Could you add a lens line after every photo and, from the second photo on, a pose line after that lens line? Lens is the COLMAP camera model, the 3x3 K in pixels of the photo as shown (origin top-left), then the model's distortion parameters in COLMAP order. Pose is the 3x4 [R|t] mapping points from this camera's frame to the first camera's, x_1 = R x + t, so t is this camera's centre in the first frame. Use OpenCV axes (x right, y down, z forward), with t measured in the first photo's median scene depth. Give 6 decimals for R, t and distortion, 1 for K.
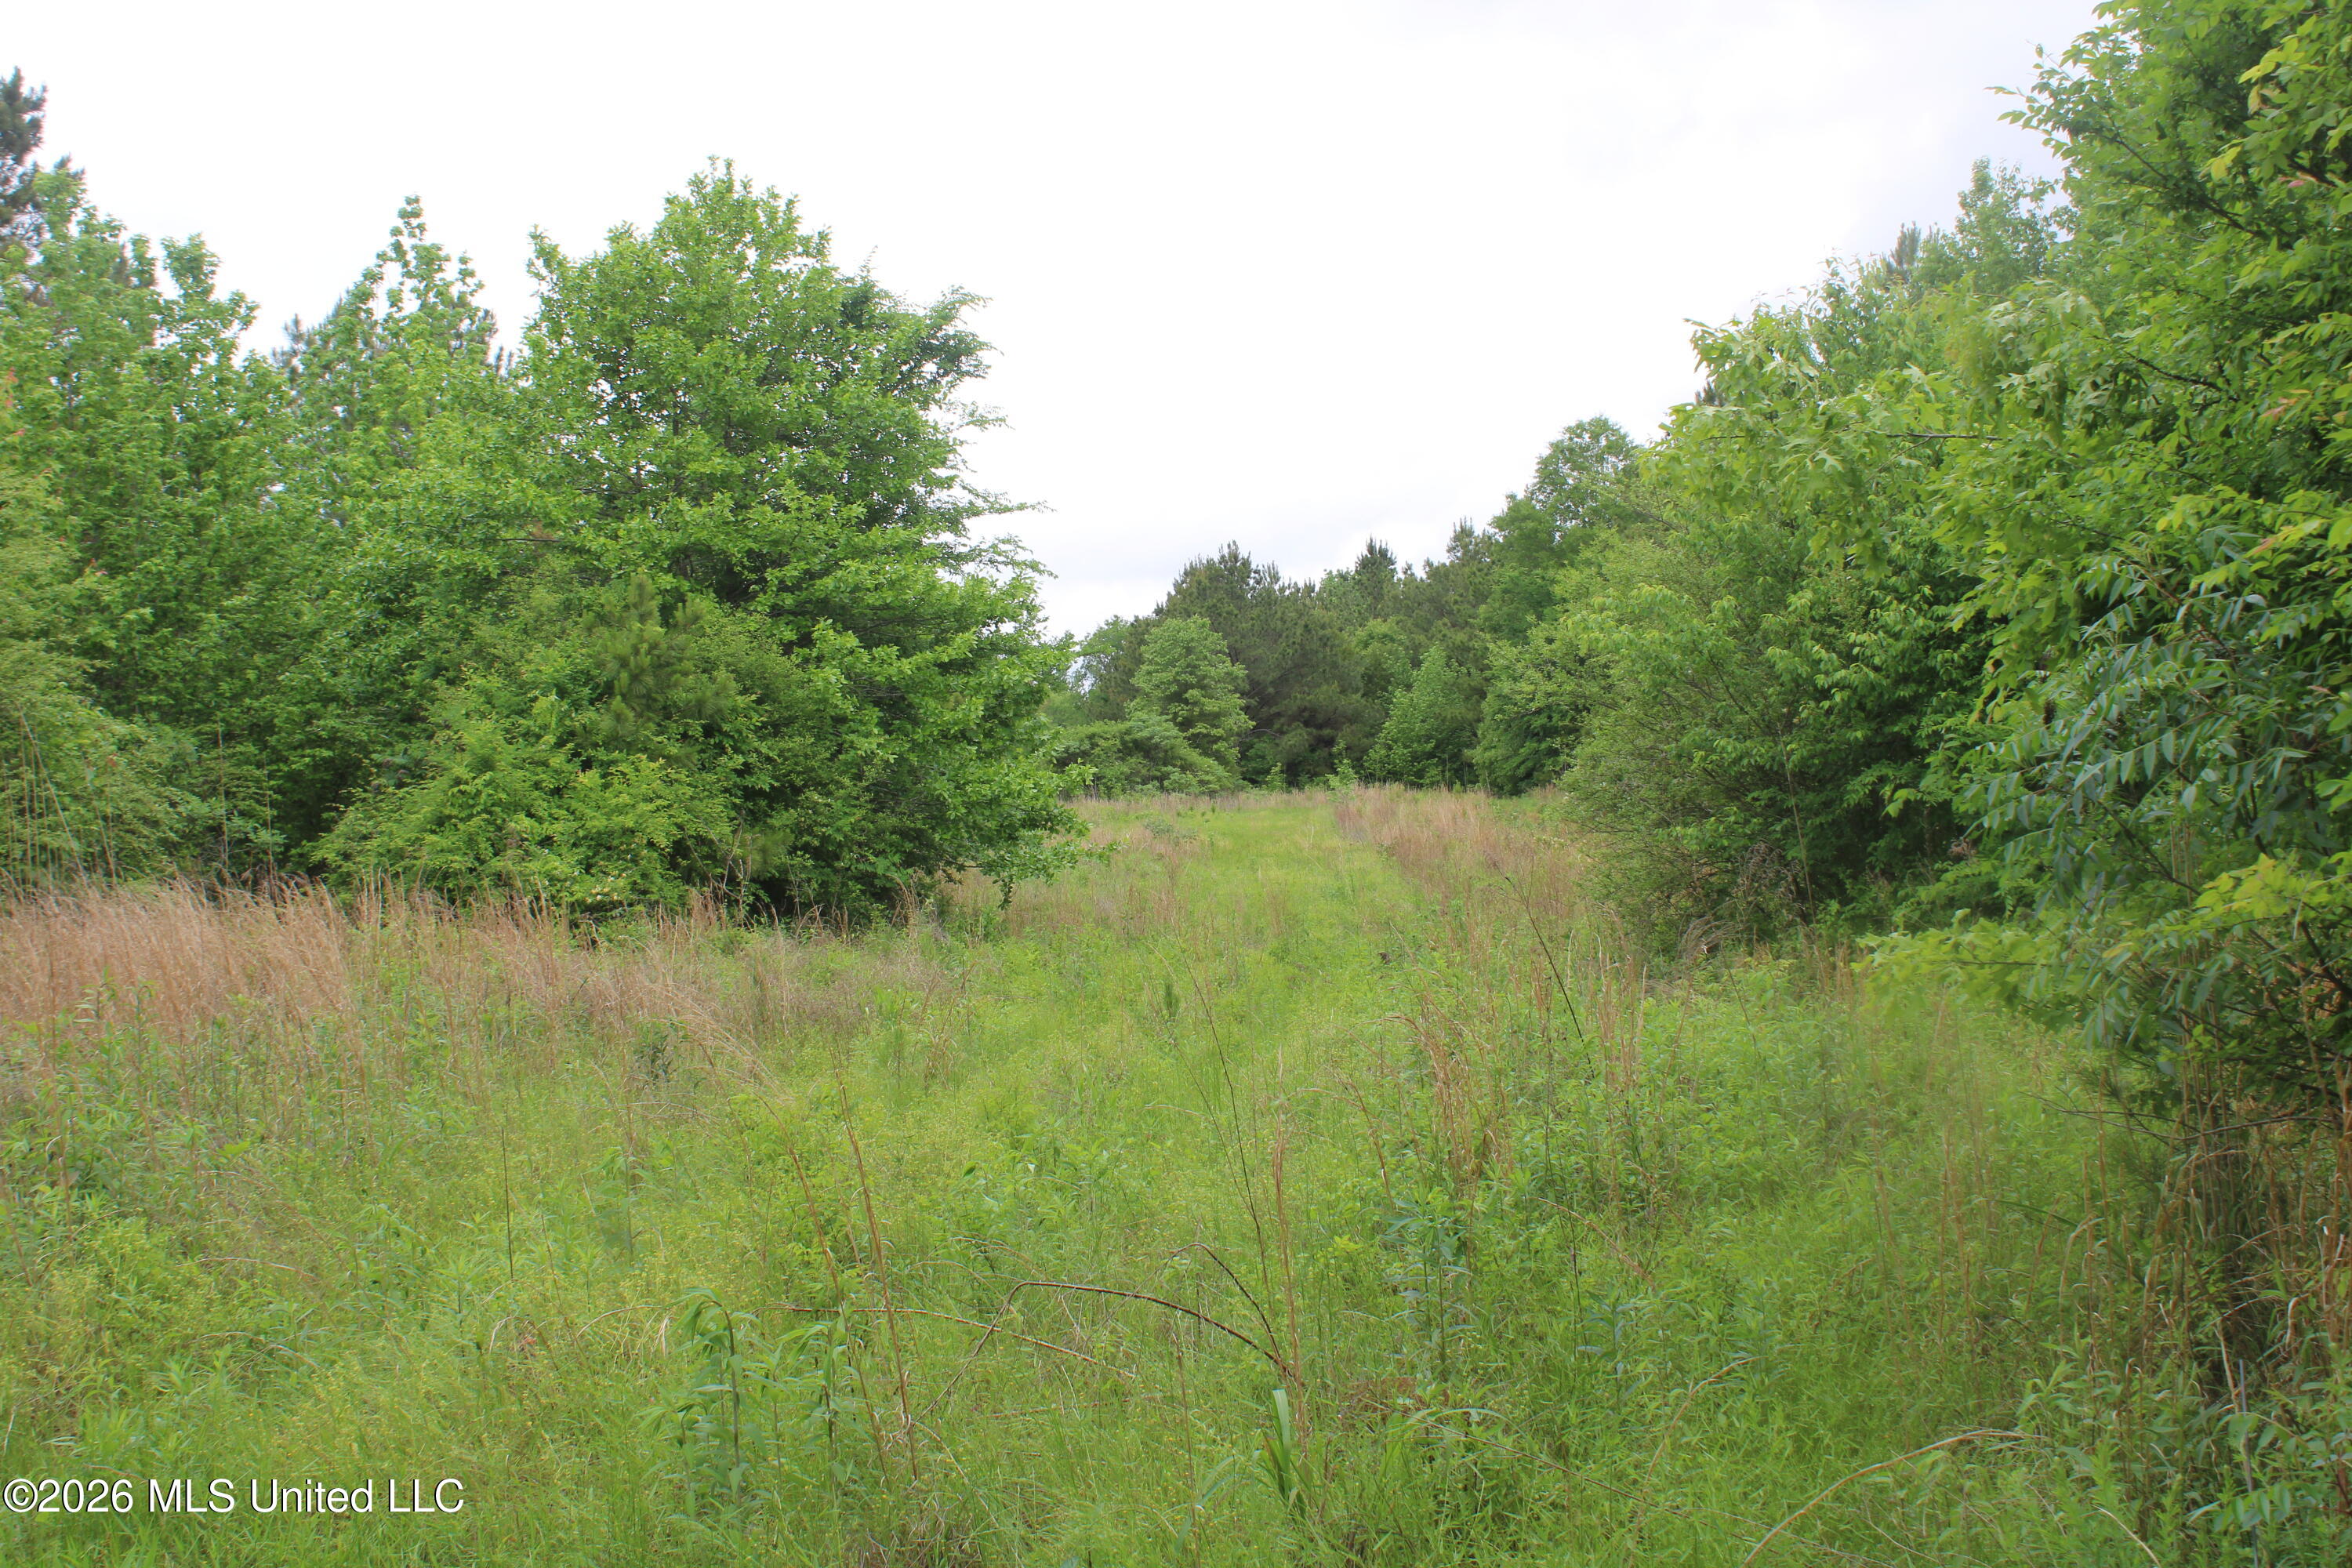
lens RADIAL K [[2675.2, 0, 1180.7], [0, 2675.2, 792.6], [0, 0, 1]] dist [-0.080627, 0.000000]
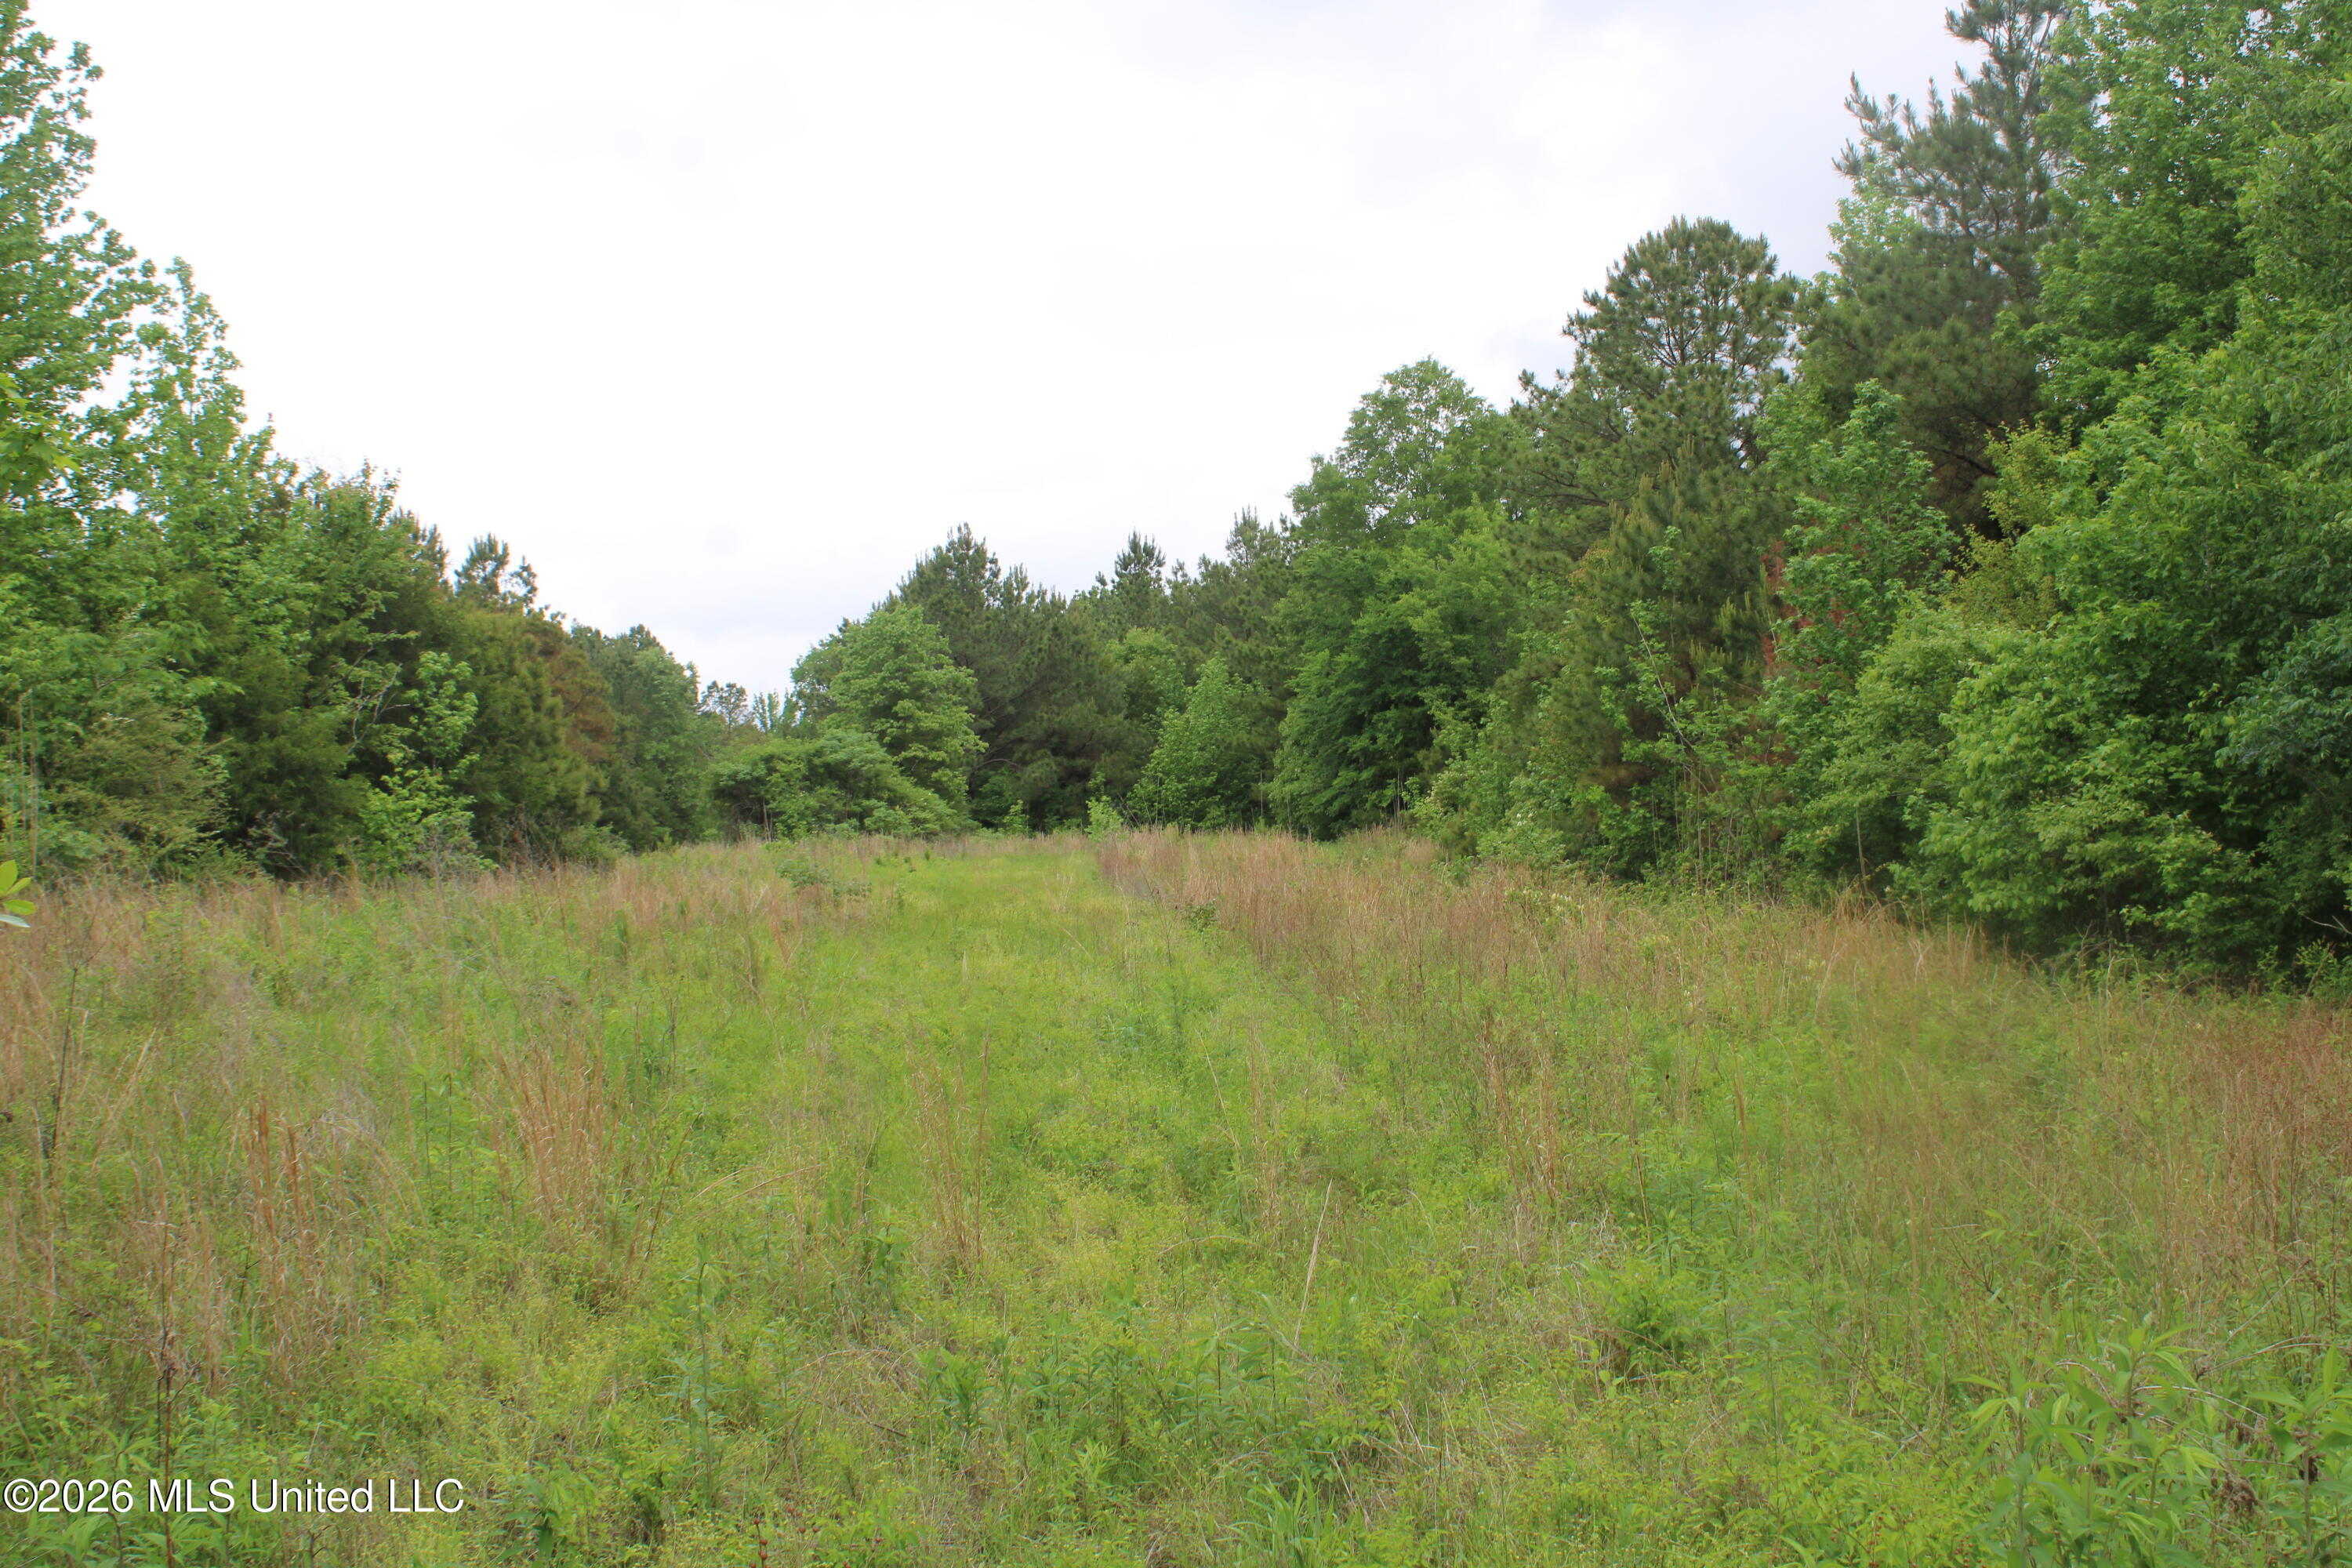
lens RADIAL K [[2675.2, 0, 1166.0], [0, 2675.2, 789.2], [0, 0, 1]] dist [-0.080627, 0.000000]
pose [[0.996052, 0.004580, 0.088657, 0.010264], [-0.002558, 0.999734, -0.022906, 0.003875], [-0.088739, 0.022589, 0.995799, 0.222908]]
